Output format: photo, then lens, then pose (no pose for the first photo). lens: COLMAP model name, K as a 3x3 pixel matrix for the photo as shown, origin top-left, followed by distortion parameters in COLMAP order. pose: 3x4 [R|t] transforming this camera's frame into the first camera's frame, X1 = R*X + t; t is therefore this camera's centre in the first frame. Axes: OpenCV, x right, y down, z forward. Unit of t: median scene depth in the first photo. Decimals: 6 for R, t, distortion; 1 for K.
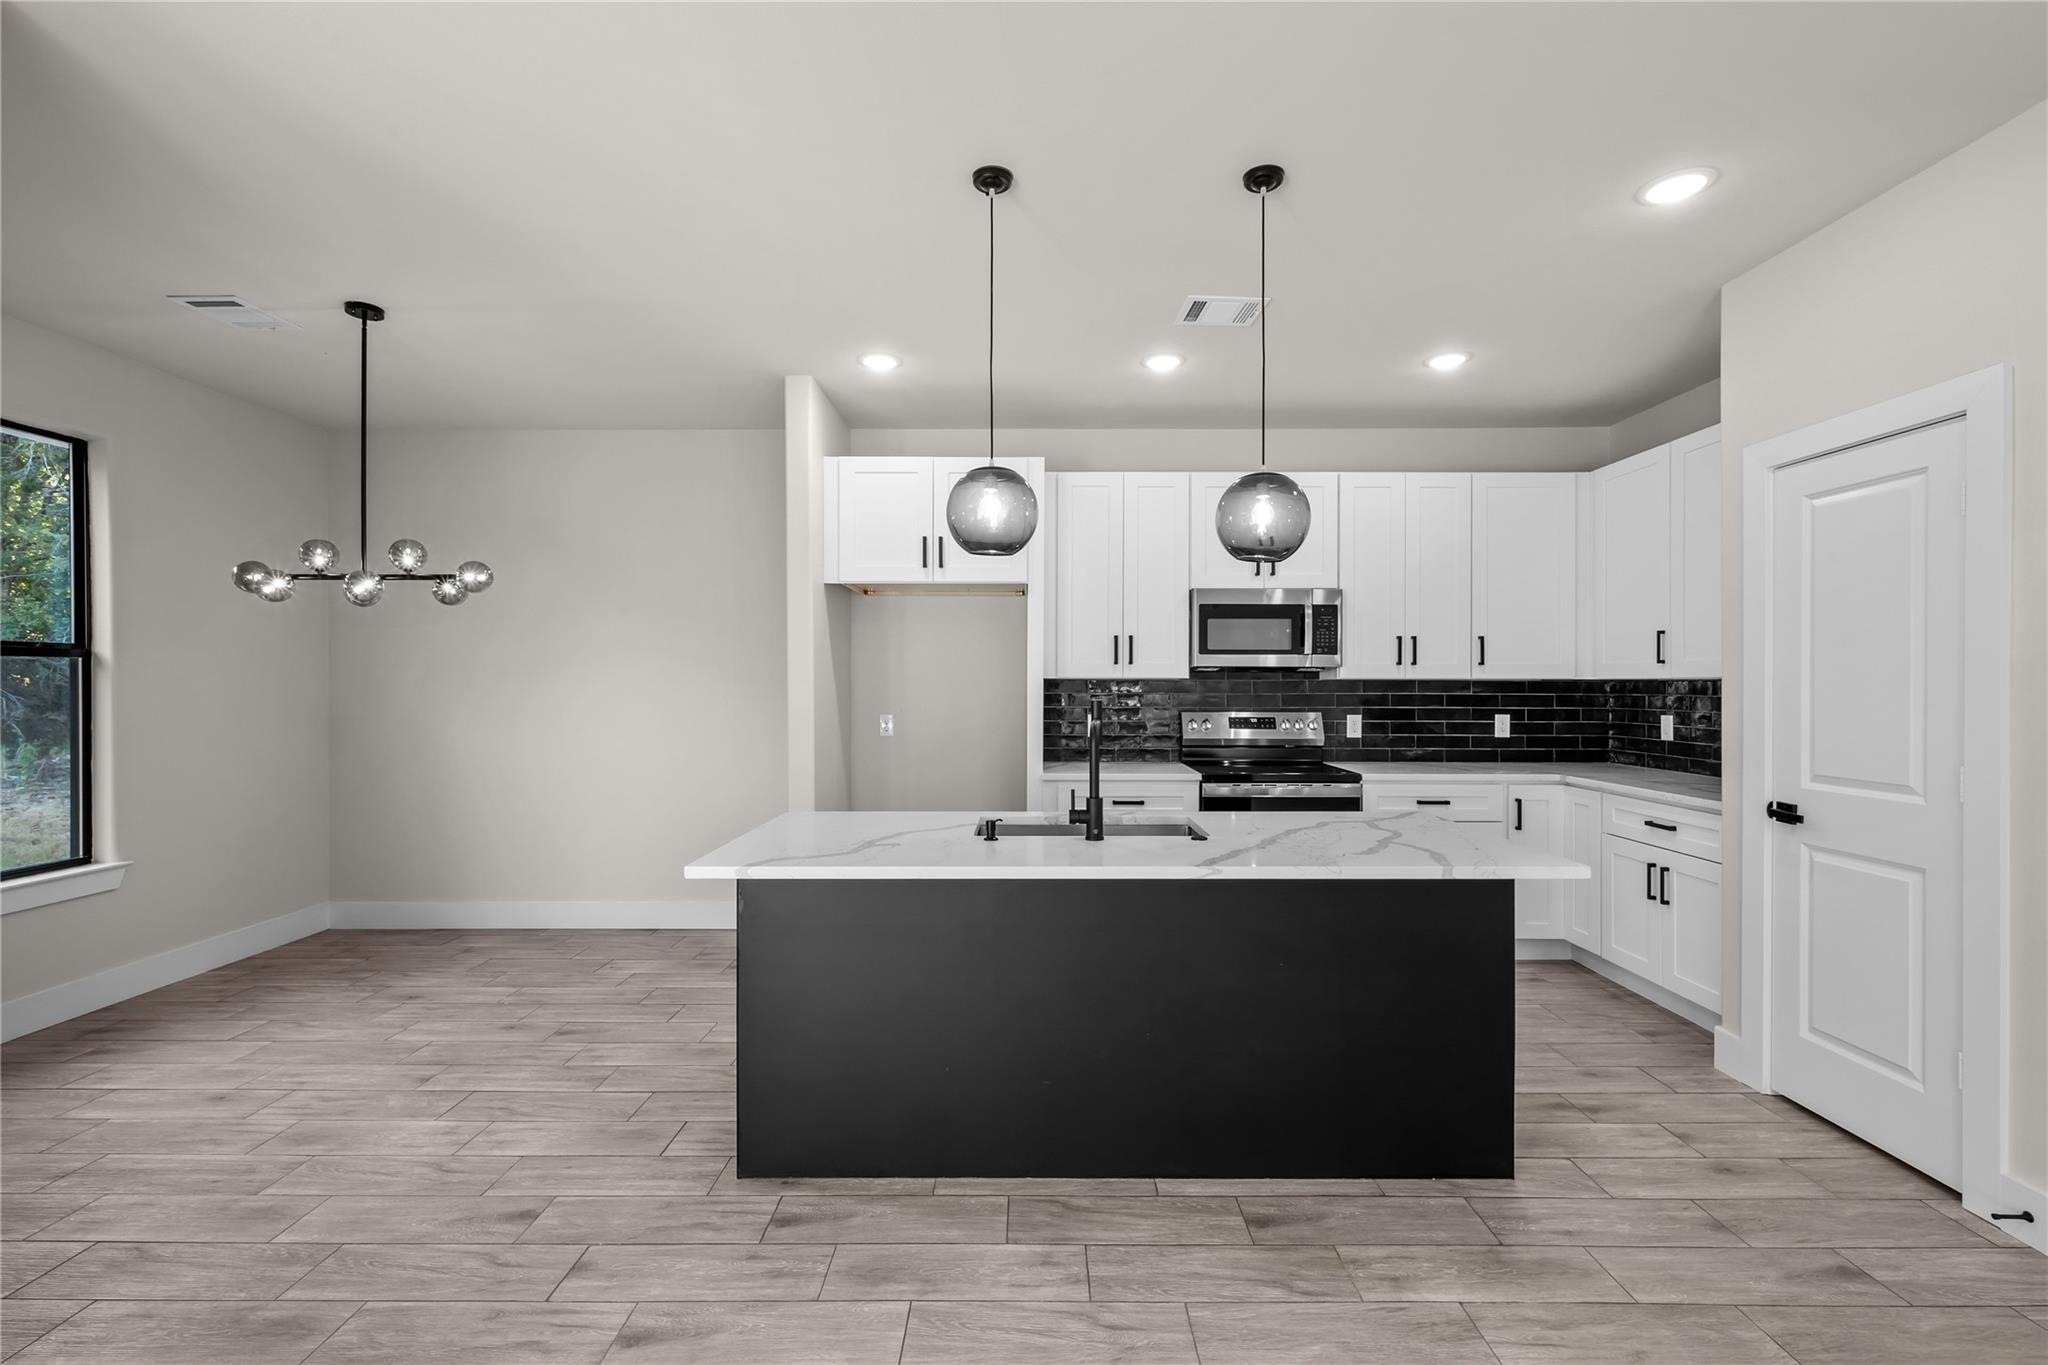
lens RADIAL K [[900.8, 0, 1031.1], [0, 900.8, 684.6], [0, 0, 1]] dist [-0.000127, -0.000099]
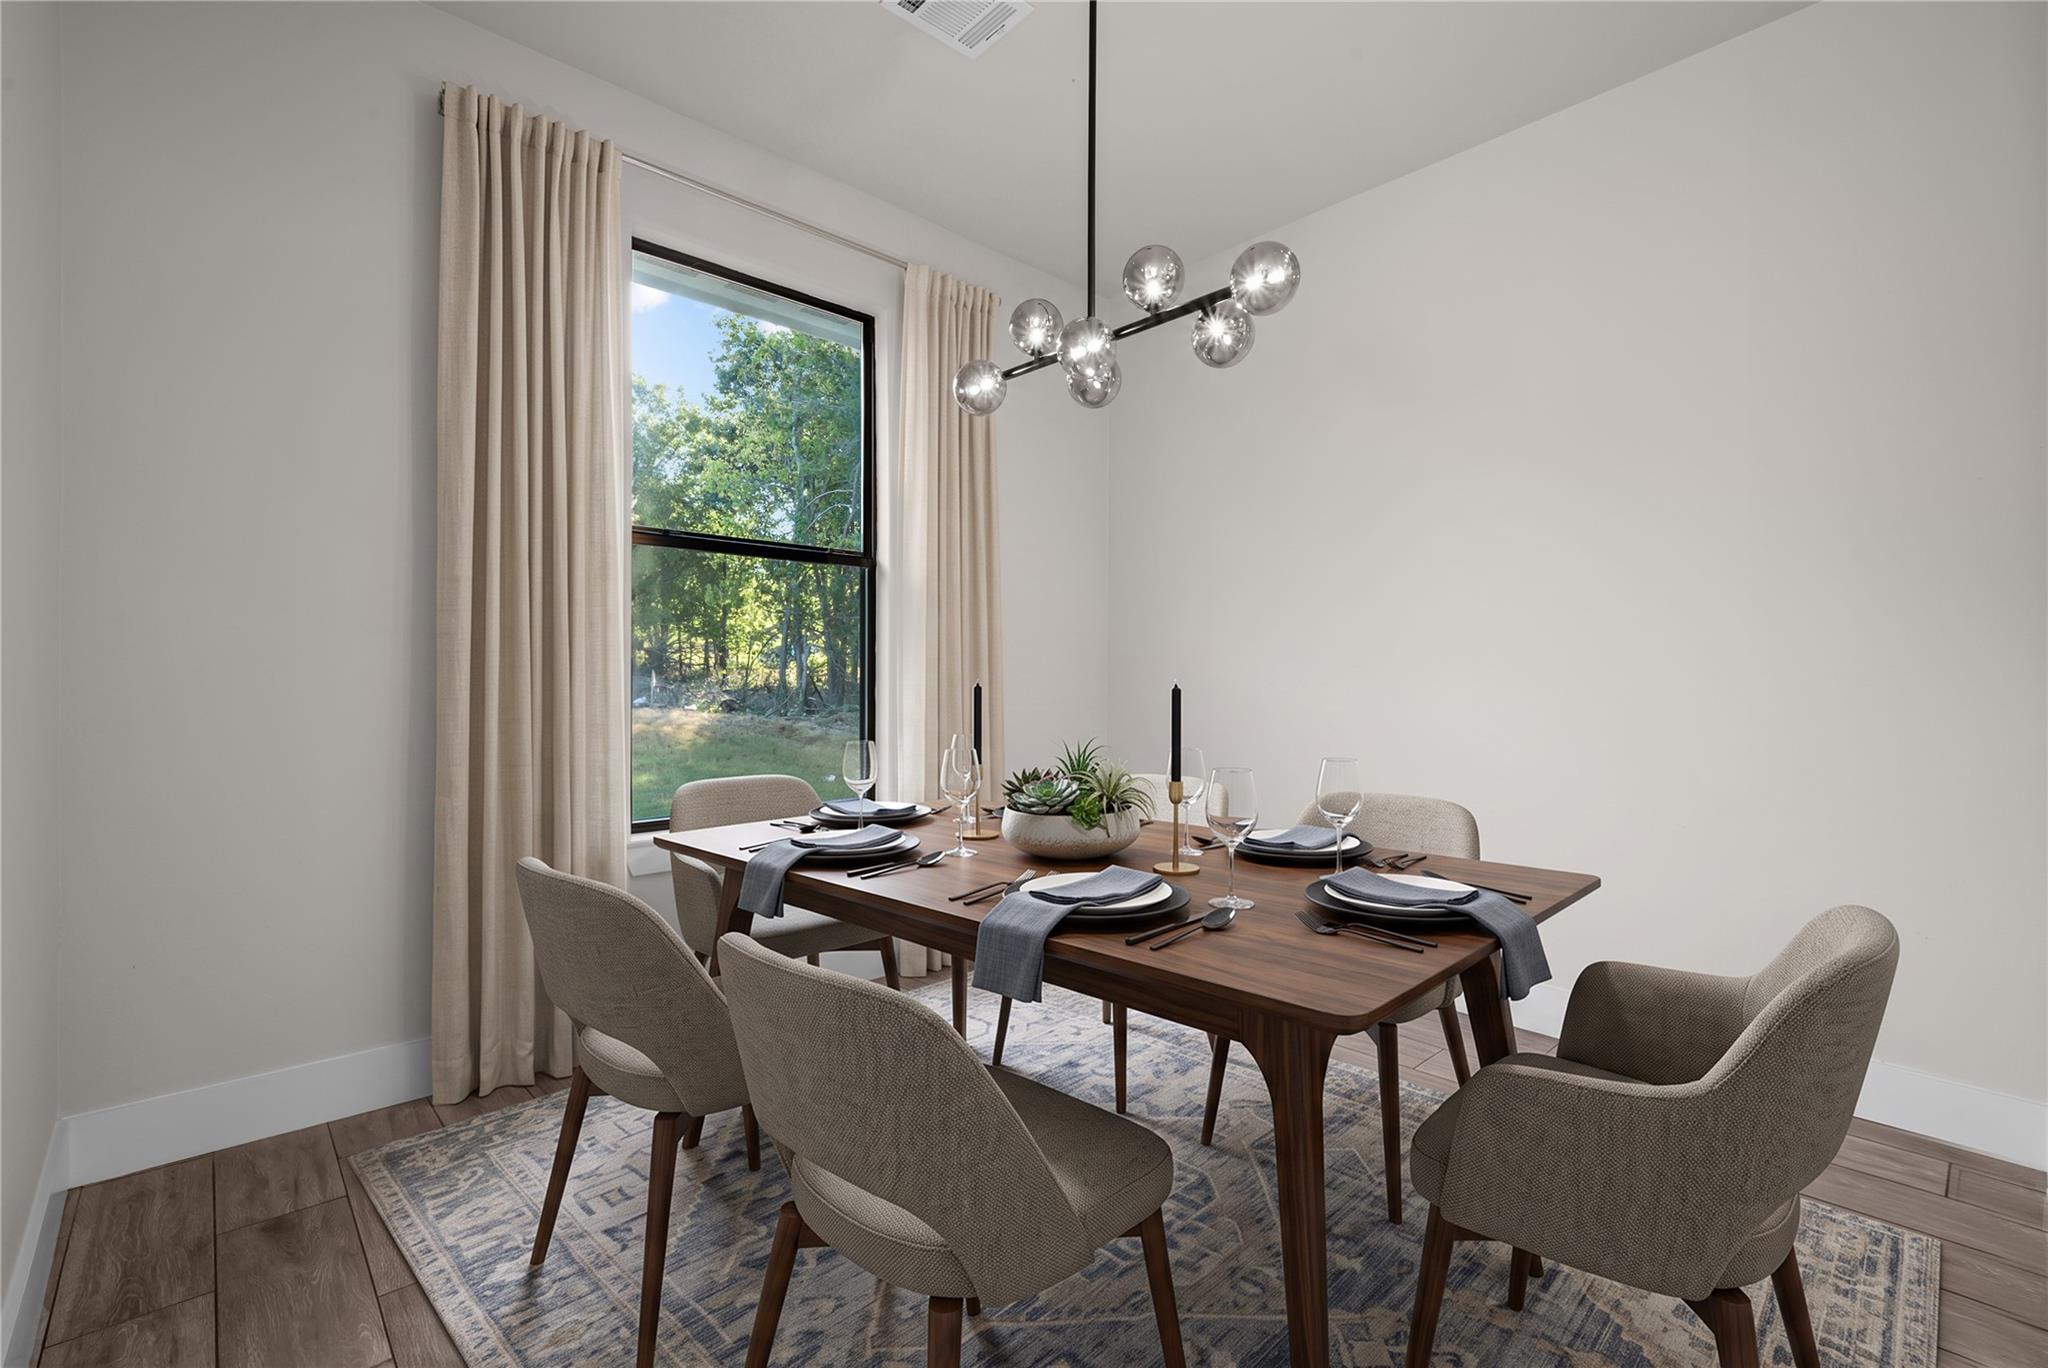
lens RADIAL K [[909.5, 0, 1028.5], [0, 909.5, 684.1], [0, 0, 1]] dist [0.000371, 0.000011]
pose [[0.677075, -0.004492, -0.735900, -0.355183], [0.000036, 0.999982, -0.006071, 0.094108], [0.735914, 0.004084, 0.677063, 0.593071]]
